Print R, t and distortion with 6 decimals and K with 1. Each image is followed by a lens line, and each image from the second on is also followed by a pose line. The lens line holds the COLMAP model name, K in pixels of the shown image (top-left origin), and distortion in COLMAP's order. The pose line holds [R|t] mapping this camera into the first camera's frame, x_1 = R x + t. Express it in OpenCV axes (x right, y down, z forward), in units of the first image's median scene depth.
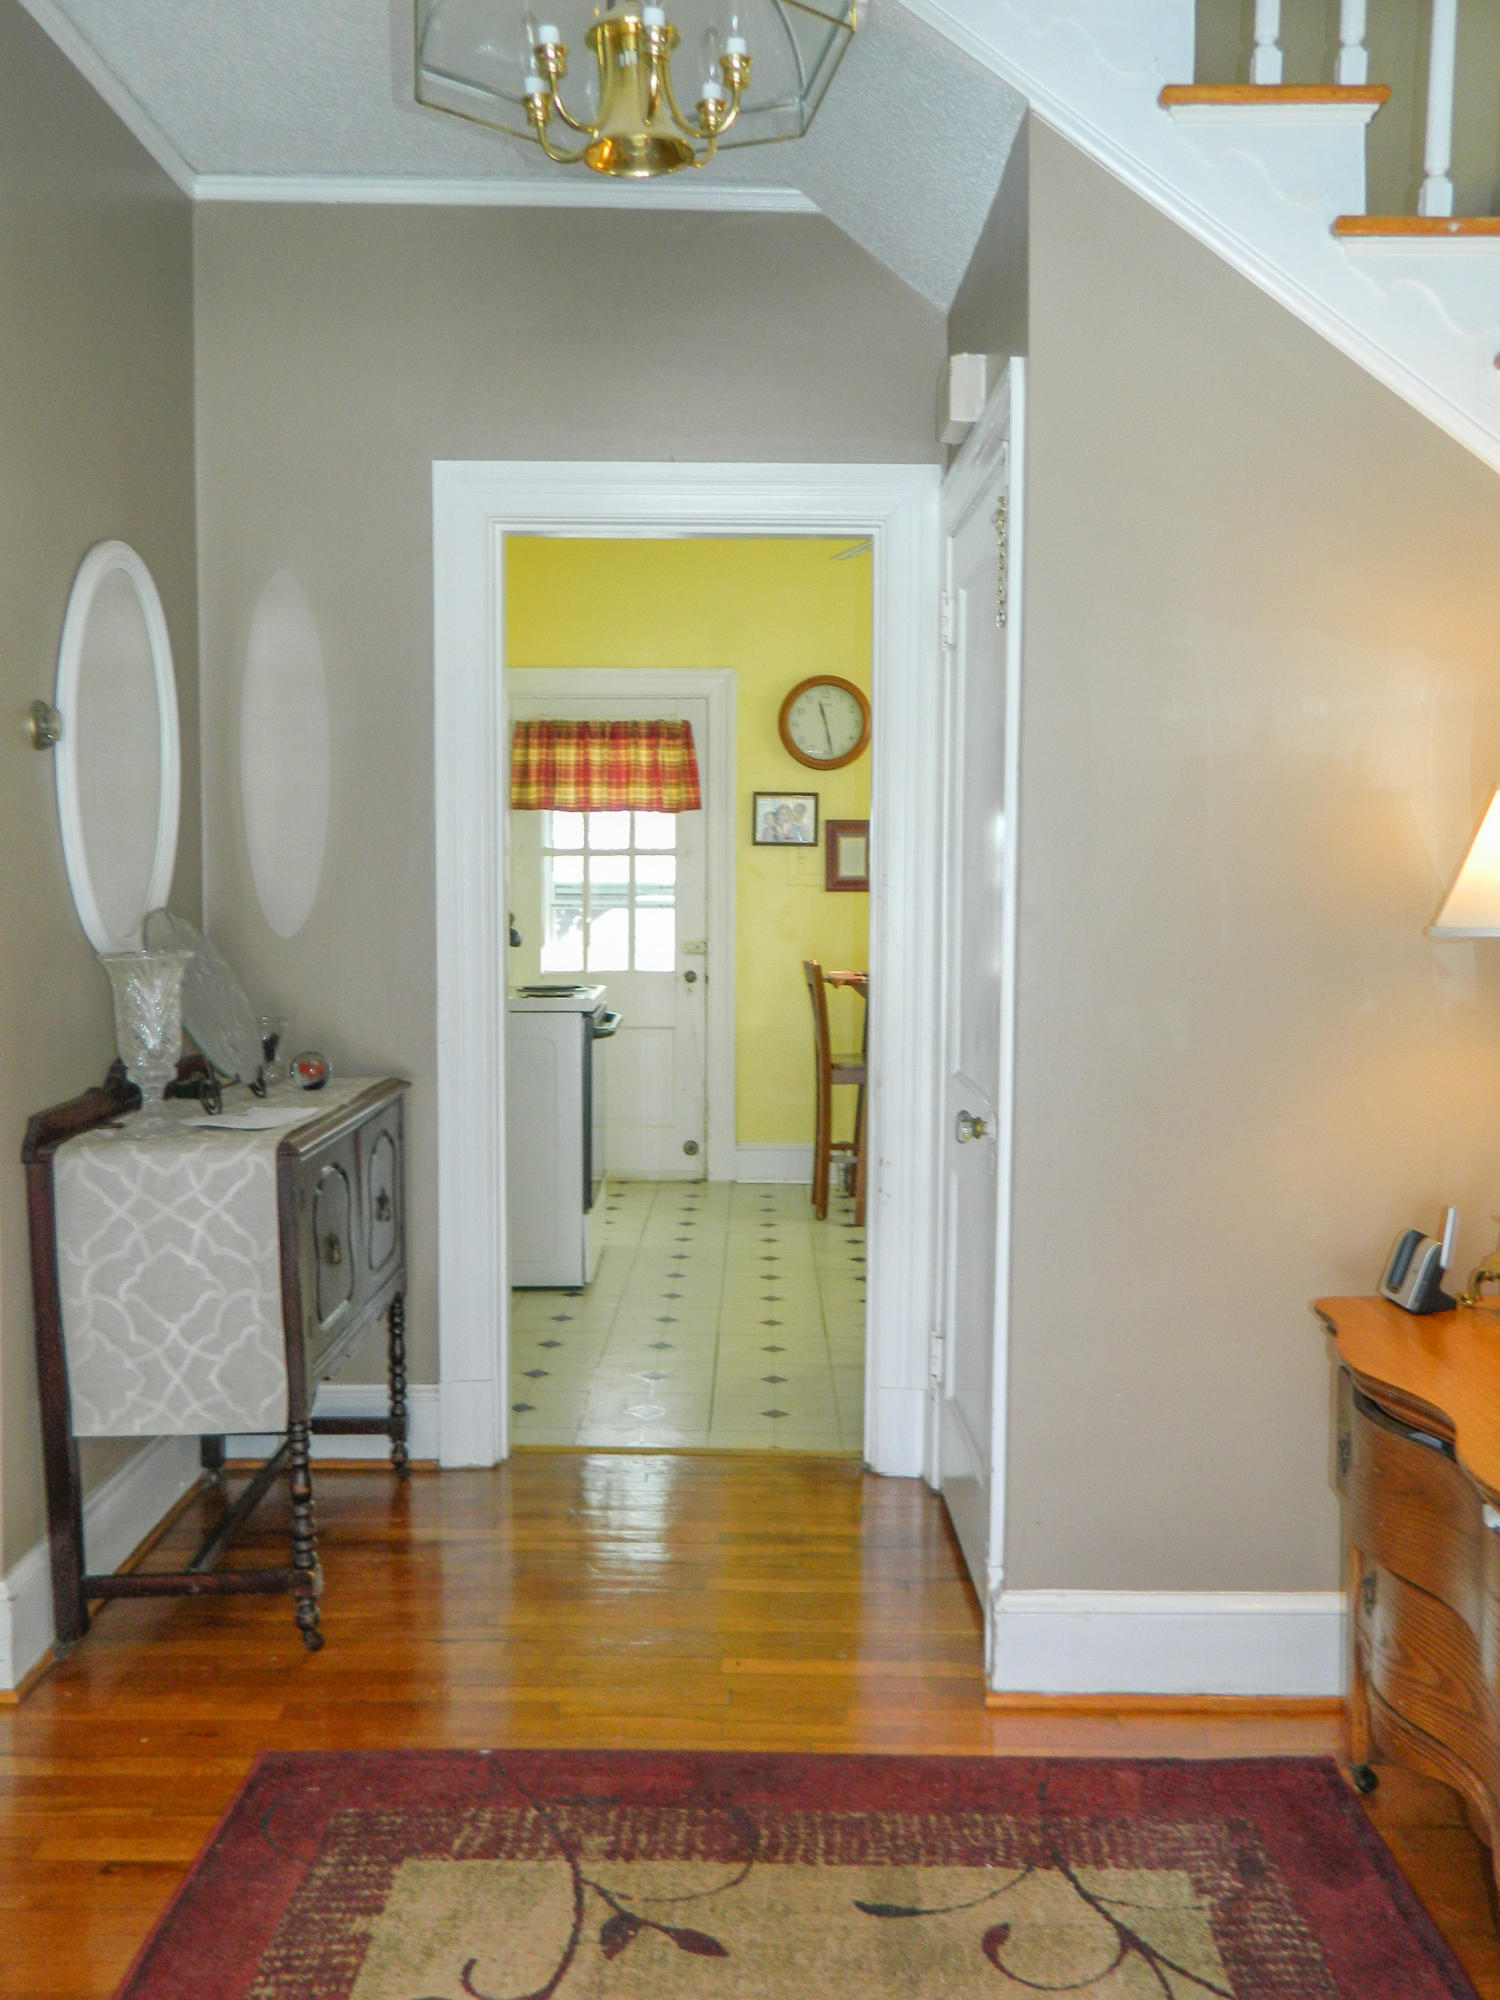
lens RADIAL K [[1906.2, 0, 750.0], [0, 1906.2, 1000.0], [0, 0, 1]] dist [0.045760, -0.037745]
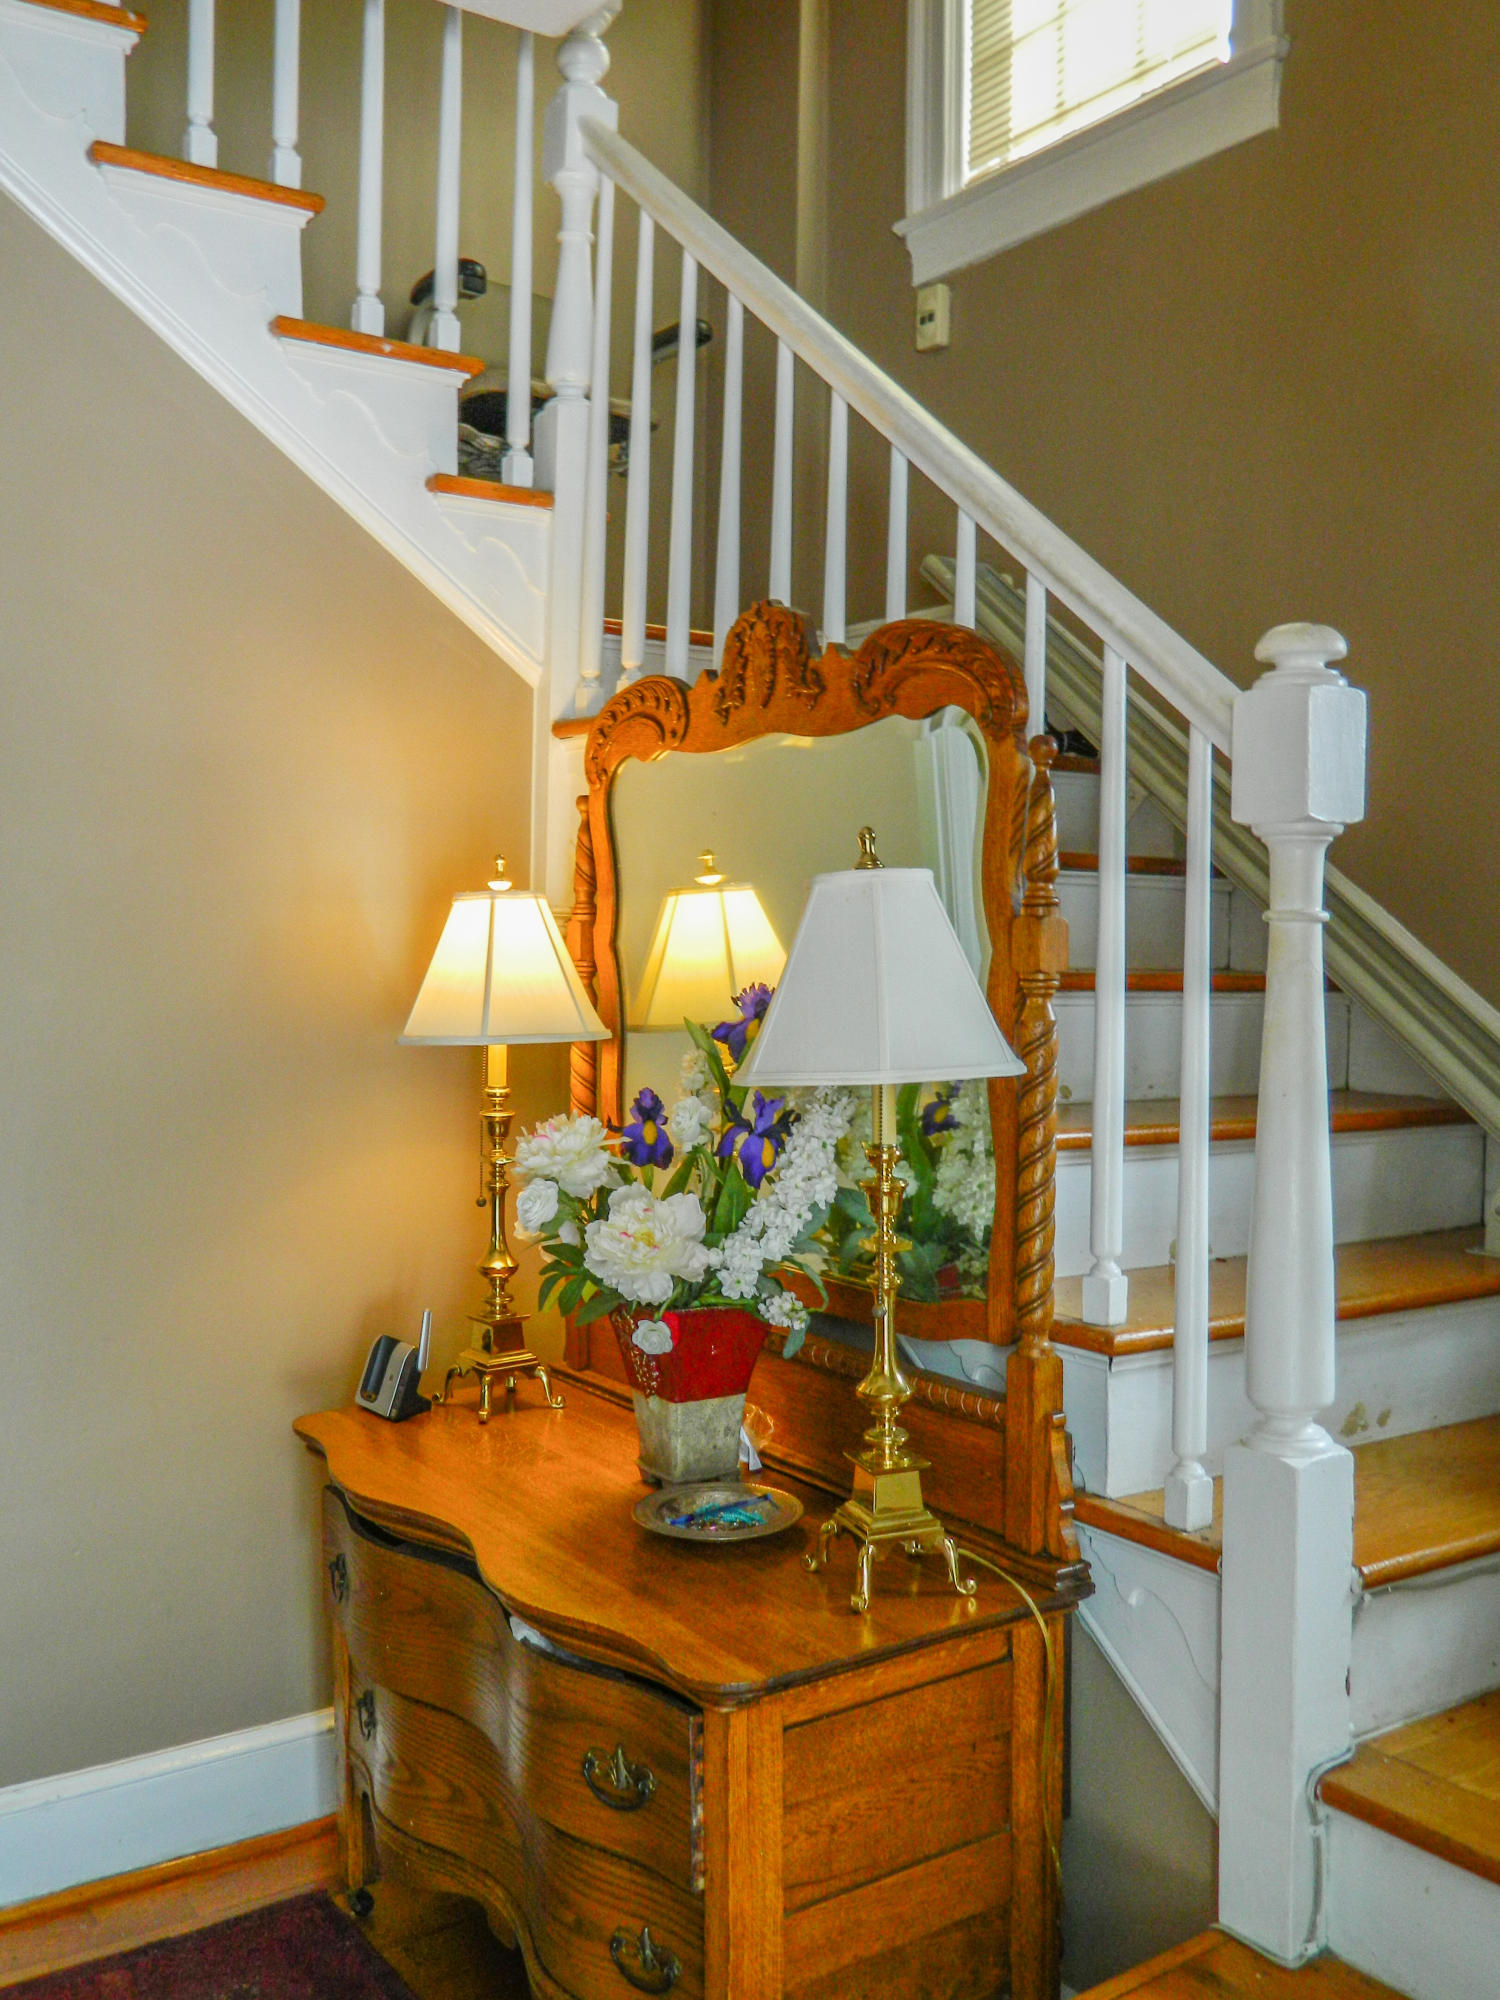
lens RADIAL K [[1892.5, 0, 750.0], [0, 1892.5, 1000.0], [0, 0, 1]] dist [0.014726, -0.008681]
pose [[0.814078, -0.022298, 0.580327, -0.071227], [0.034415, 0.999359, -0.009880, -0.039850], [-0.579734, 0.028015, 0.814324, 0.079717]]
